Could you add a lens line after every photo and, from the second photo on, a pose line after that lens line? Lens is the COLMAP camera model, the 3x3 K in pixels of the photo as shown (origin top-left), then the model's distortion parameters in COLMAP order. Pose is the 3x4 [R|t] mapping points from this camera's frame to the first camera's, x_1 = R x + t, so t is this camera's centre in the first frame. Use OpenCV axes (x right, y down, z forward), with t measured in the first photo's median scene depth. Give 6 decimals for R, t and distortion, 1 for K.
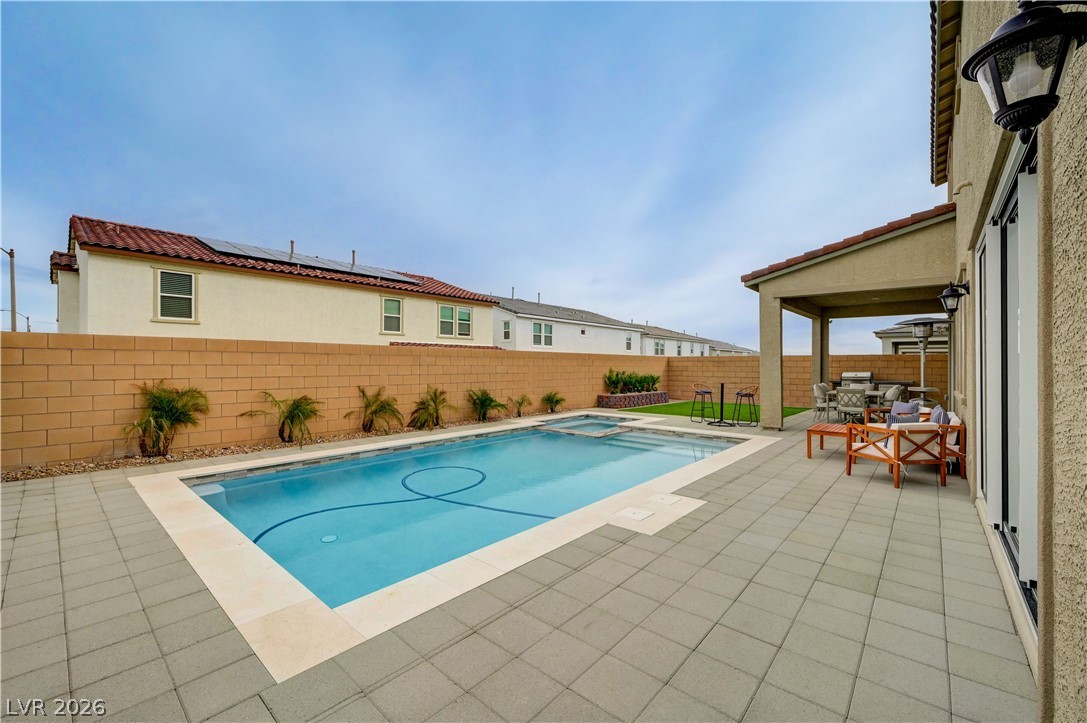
lens RADIAL K [[440.0, 0, 532.5], [0, 440.0, 364.6], [0, 0, 1]] dist [-0.001734, 0.000457]
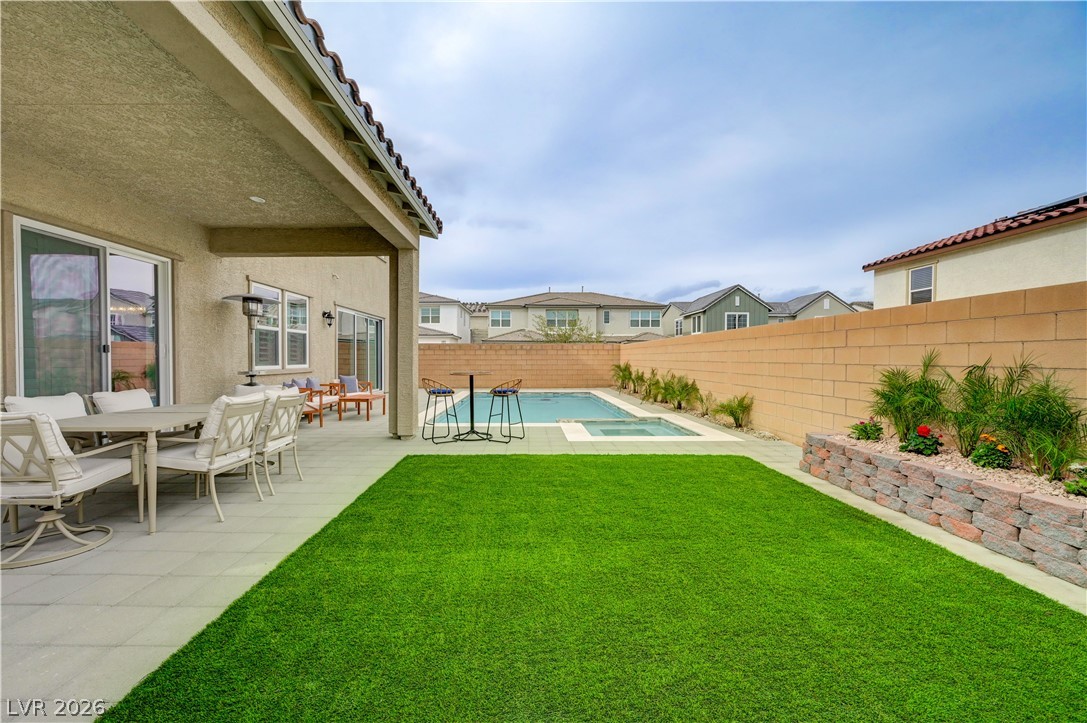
lens RADIAL K [[440.0, 0, 532.5], [0, 440.0, 364.6], [0, 0, 1]] dist [-0.001734, 0.000457]
pose [[-0.727074, 0.005742, -0.686535, 0.604071], [-0.003854, 0.999915, 0.012445, 0.014151], [0.686549, 0.011695, -0.726990, 1.140091]]
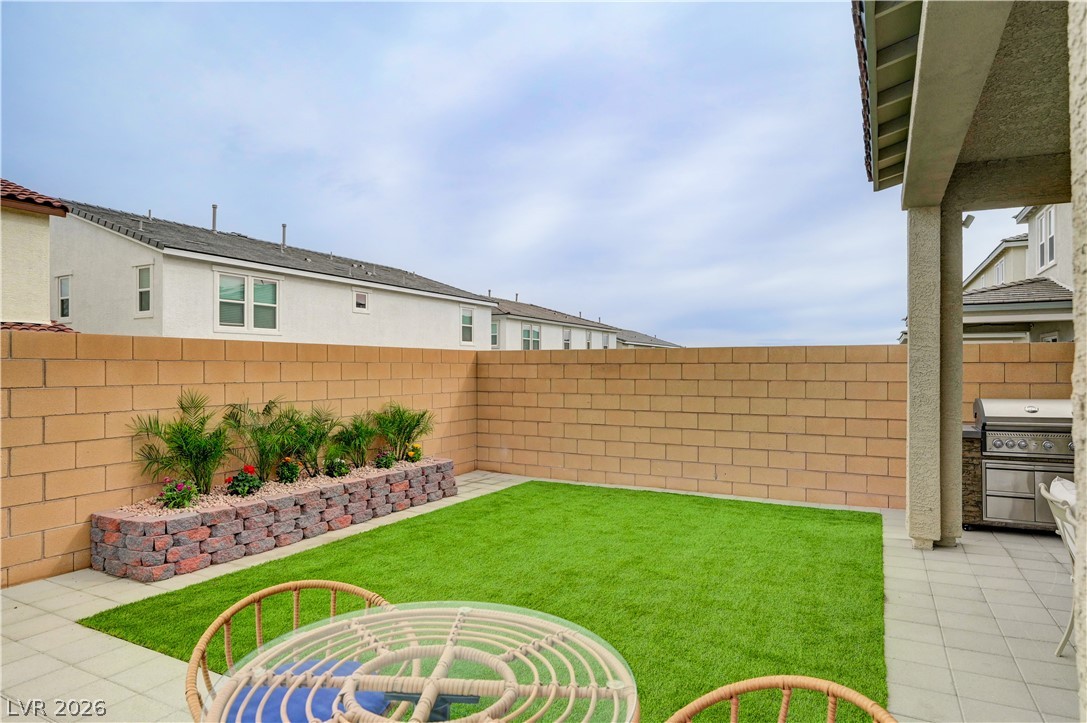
lens RADIAL K [[632.6, 0, 534.8], [0, 632.6, 364.5], [0, 0, 1]] dist [0.000623, 0.000758]
pose [[0.971086, -0.002386, 0.238717, 0.313575], [0.003332, 0.999988, -0.003560, -0.007057], [-0.238706, 0.004253, 0.971083, 0.667045]]
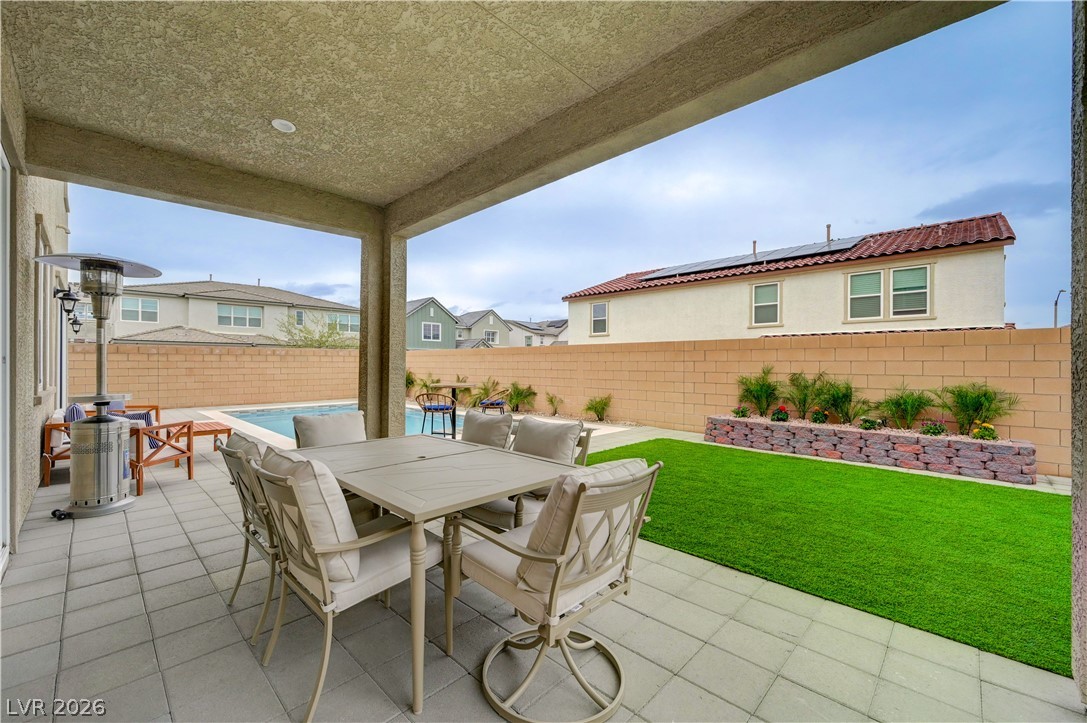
lens RADIAL K [[440.0, 0, 532.5], [0, 440.0, 364.6], [0, 0, 1]] dist [-0.001734, 0.000457]
pose [[-0.041924, -0.002361, -0.999118, 0.757824], [-0.002793, 0.999994, -0.002246, 0.009464], [0.999117, 0.002697, -0.041930, 0.837765]]
